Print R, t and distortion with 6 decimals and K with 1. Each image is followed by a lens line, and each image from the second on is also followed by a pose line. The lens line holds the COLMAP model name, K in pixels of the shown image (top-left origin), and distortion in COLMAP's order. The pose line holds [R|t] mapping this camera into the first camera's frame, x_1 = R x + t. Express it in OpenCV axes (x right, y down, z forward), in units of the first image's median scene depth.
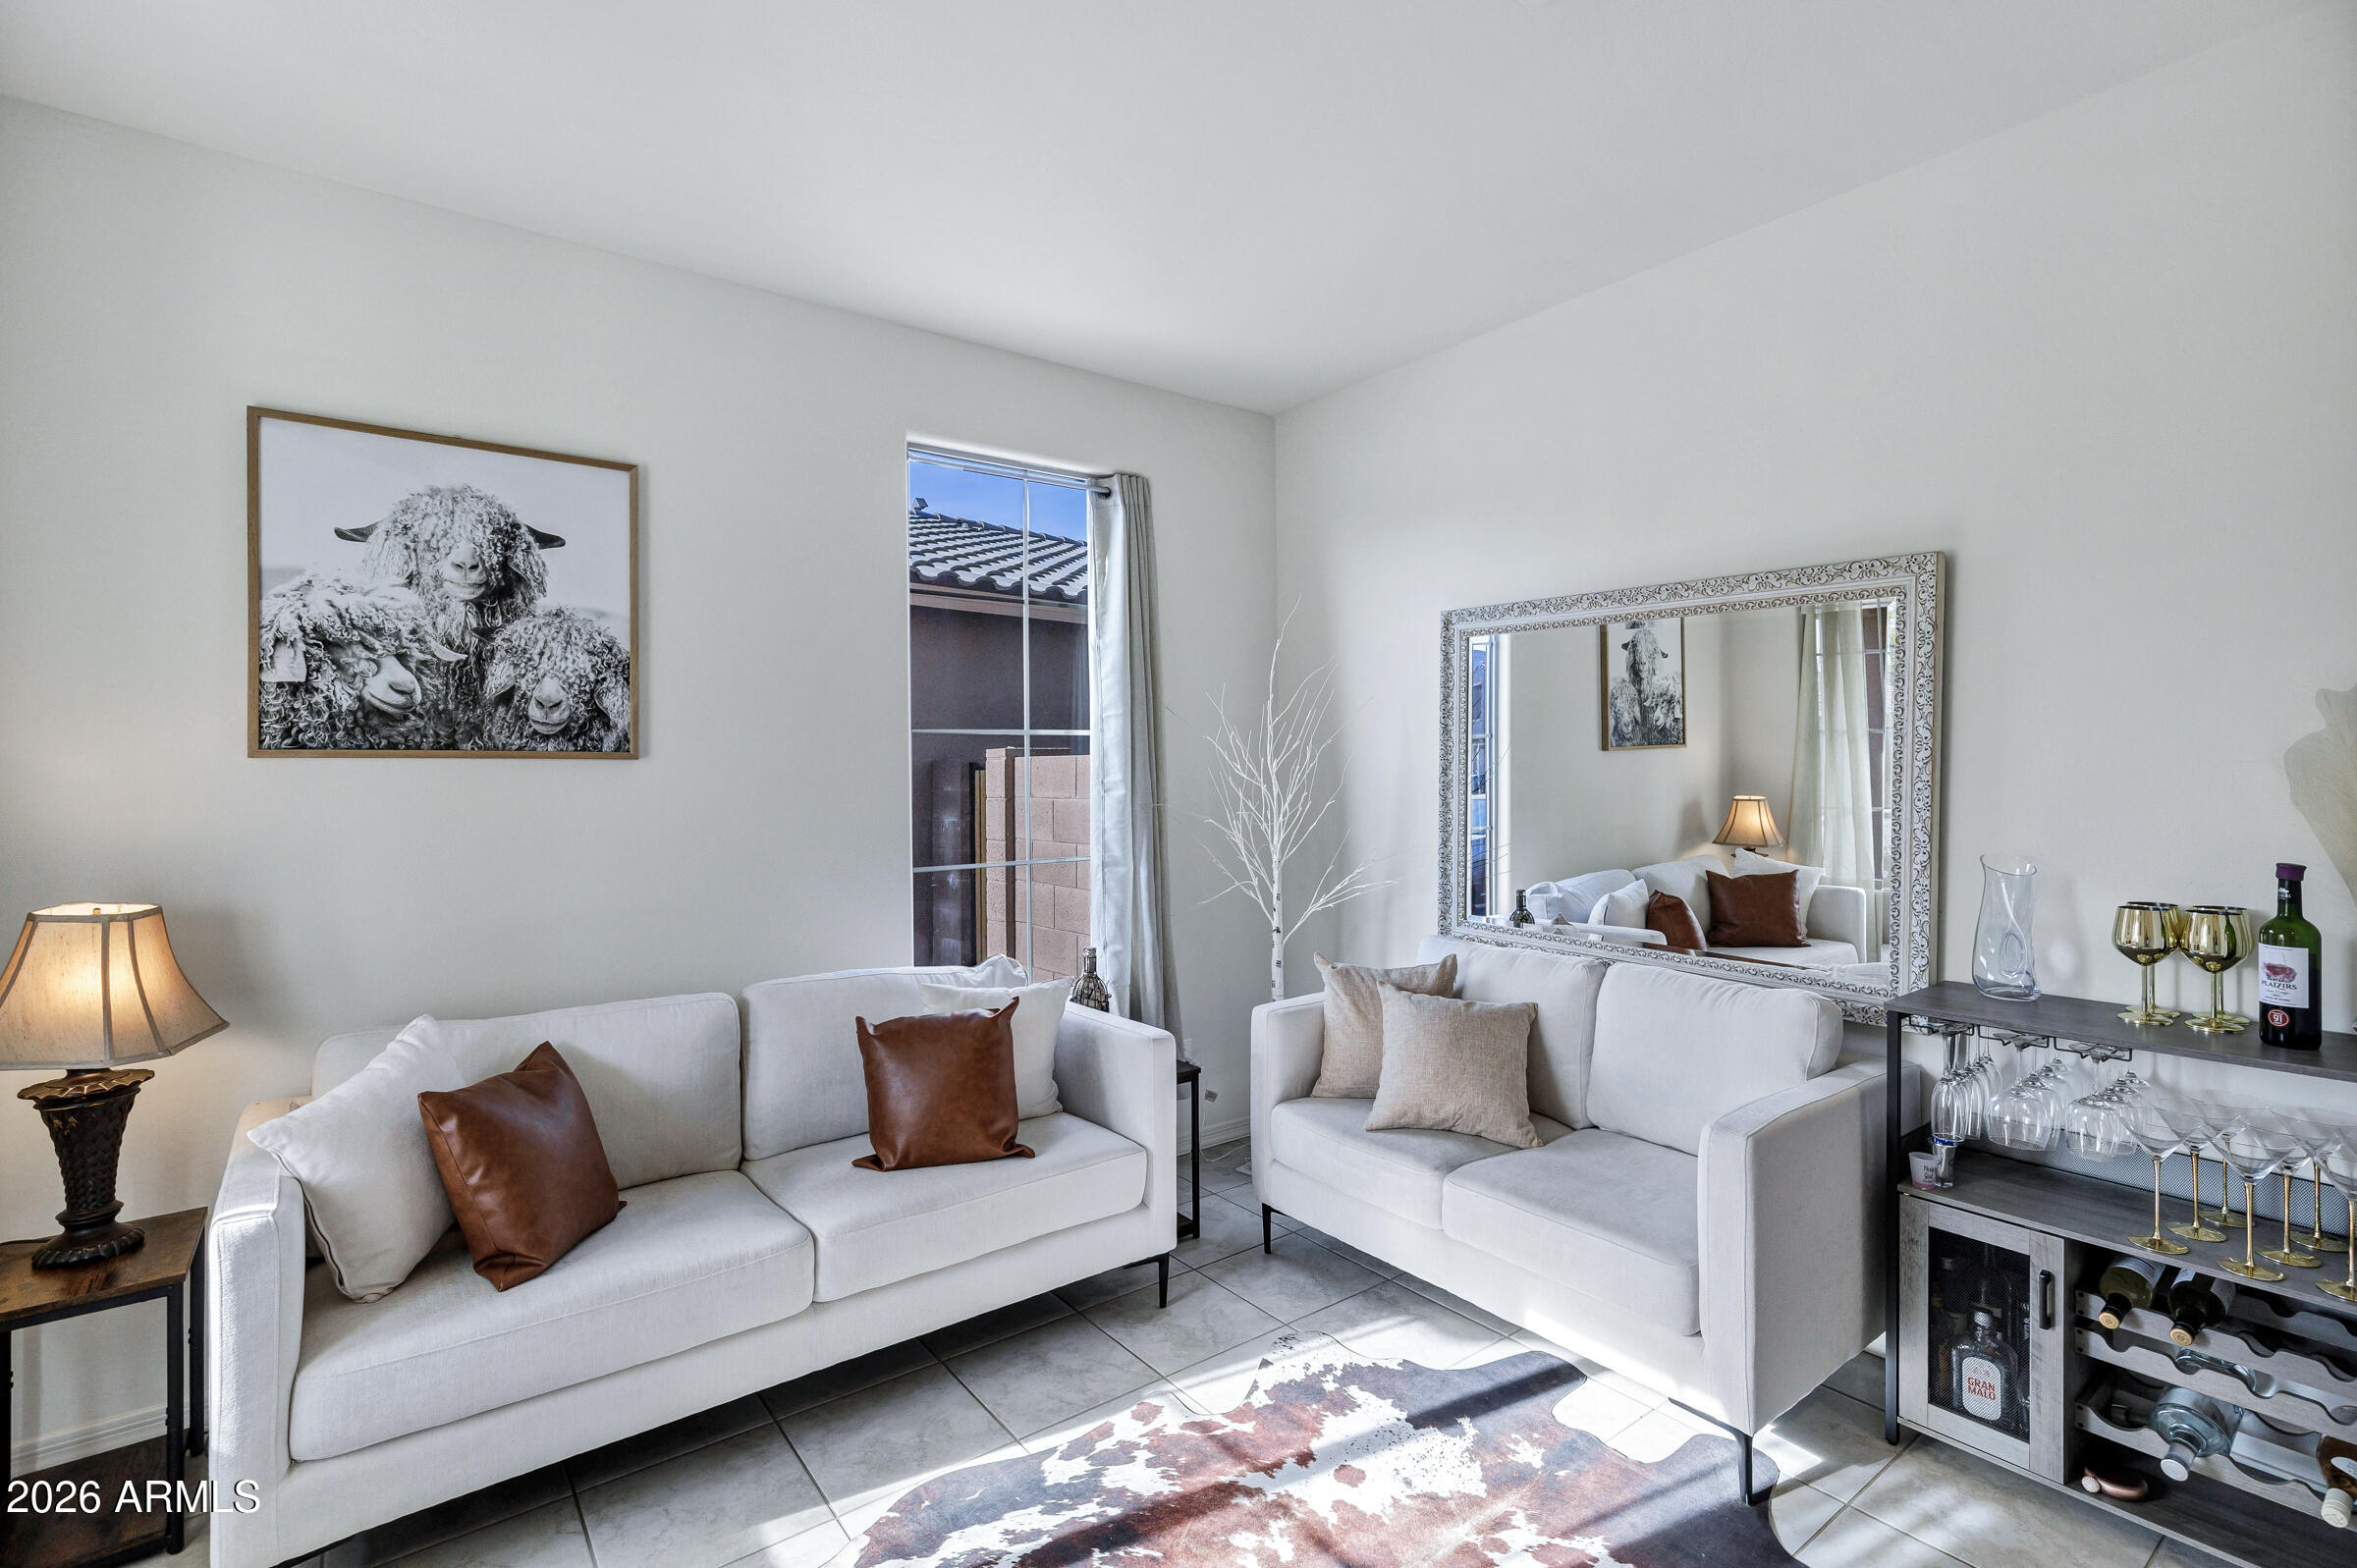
lens RADIAL K [[1090.2, 0, 1185.2], [0, 1090.2, 770.9], [0, 0, 1]] dist [0.007812, -0.001069]
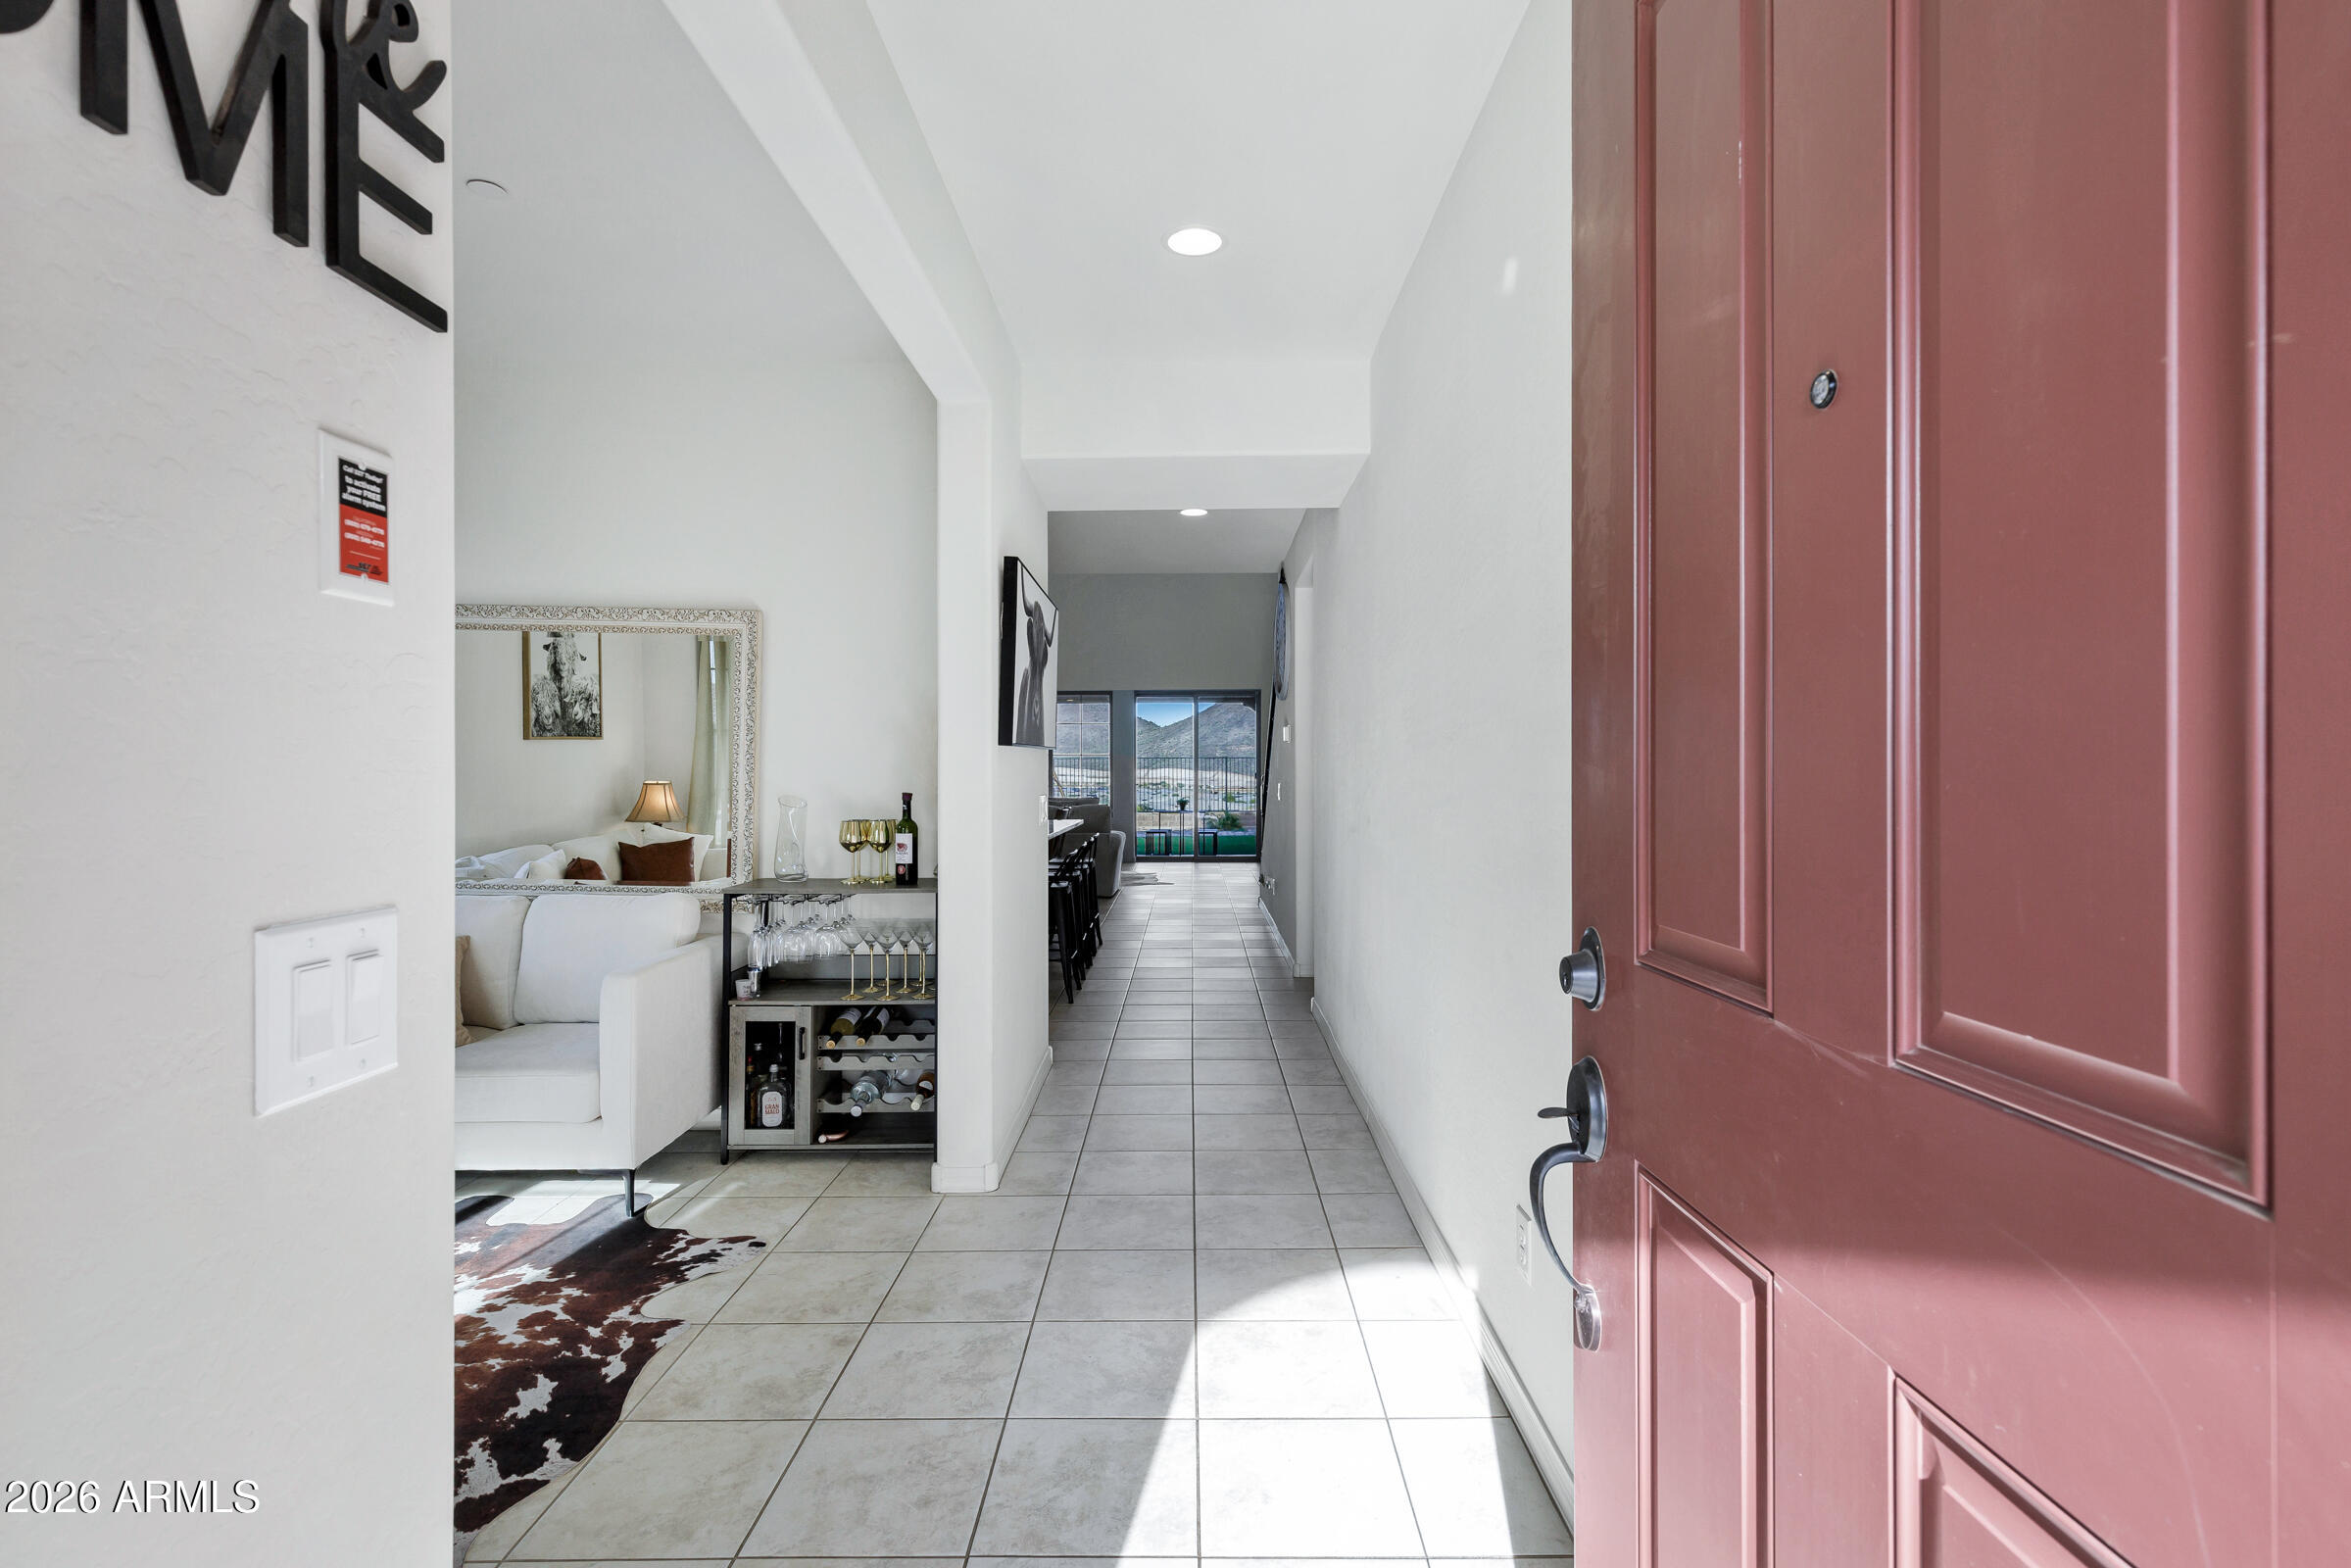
lens RADIAL K [[1087.5, 0, 1182.1], [0, 1087.5, 771.0], [0, 0, 1]] dist [0.007812, -0.001069]
pose [[0.611300, 0.004048, 0.791388, -0.206217], [0.000343, 0.999985, -0.005381, 0.047006], [-0.791399, 0.003561, 0.611290, -0.497100]]
